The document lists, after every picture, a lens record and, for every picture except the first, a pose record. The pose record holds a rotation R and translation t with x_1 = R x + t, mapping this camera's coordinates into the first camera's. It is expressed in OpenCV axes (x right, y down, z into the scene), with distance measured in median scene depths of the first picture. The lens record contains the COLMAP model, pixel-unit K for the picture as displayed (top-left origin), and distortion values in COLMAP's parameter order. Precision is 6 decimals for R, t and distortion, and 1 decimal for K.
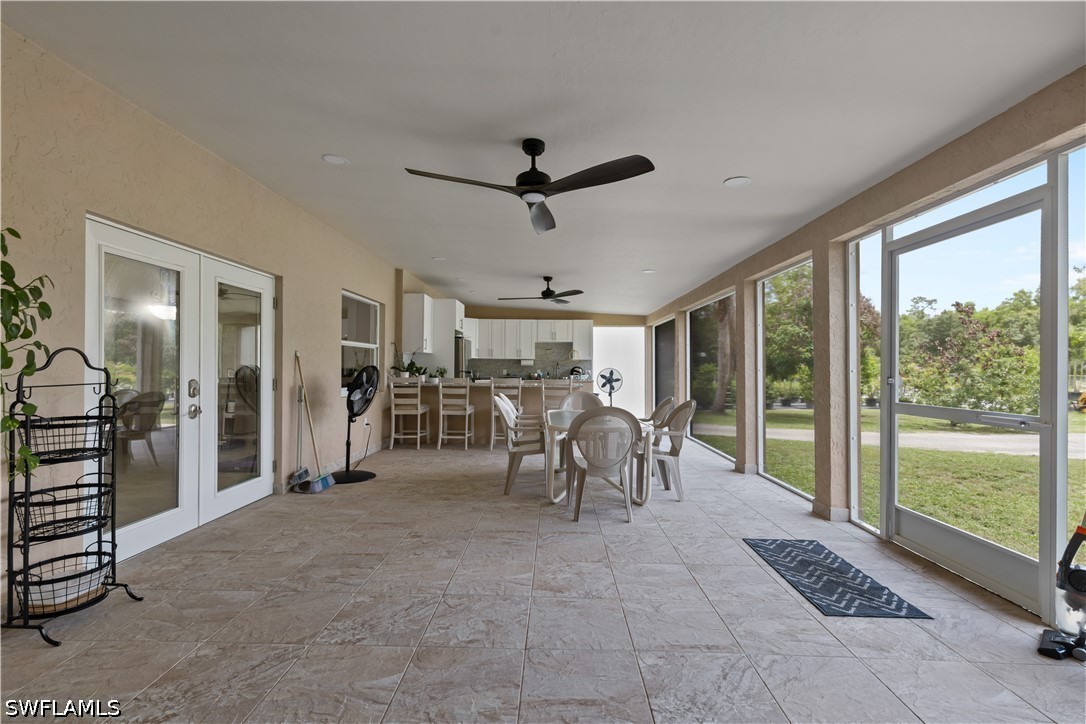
lens RADIAL K [[469.7, 0, 540.3], [0, 469.7, 364.7], [0, 0, 1]] dist [0.000703, 0.000158]
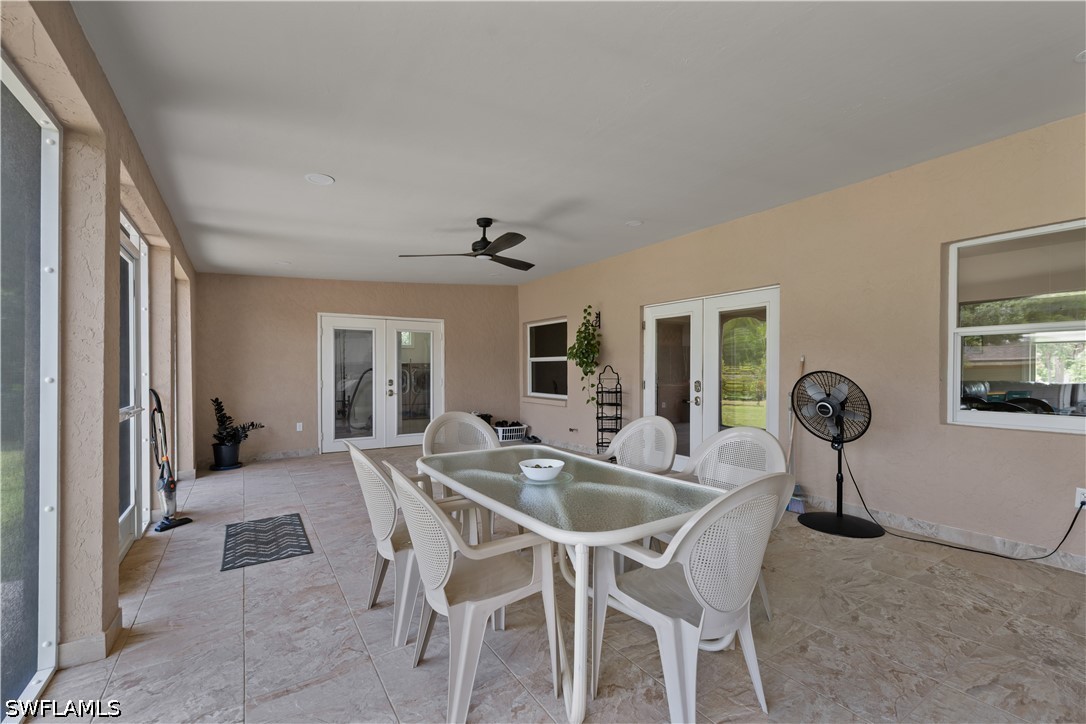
lens RADIAL K [[469.7, 0, 540.3], [0, 469.7, 367.3], [0, 0, 1]] dist [0.000703, 0.000158]
pose [[-0.829945, -0.008651, -0.557778, 0.625015], [-0.001535, 0.999911, -0.013225, 0.009980], [0.557843, -0.010120, -0.829885, 2.194336]]
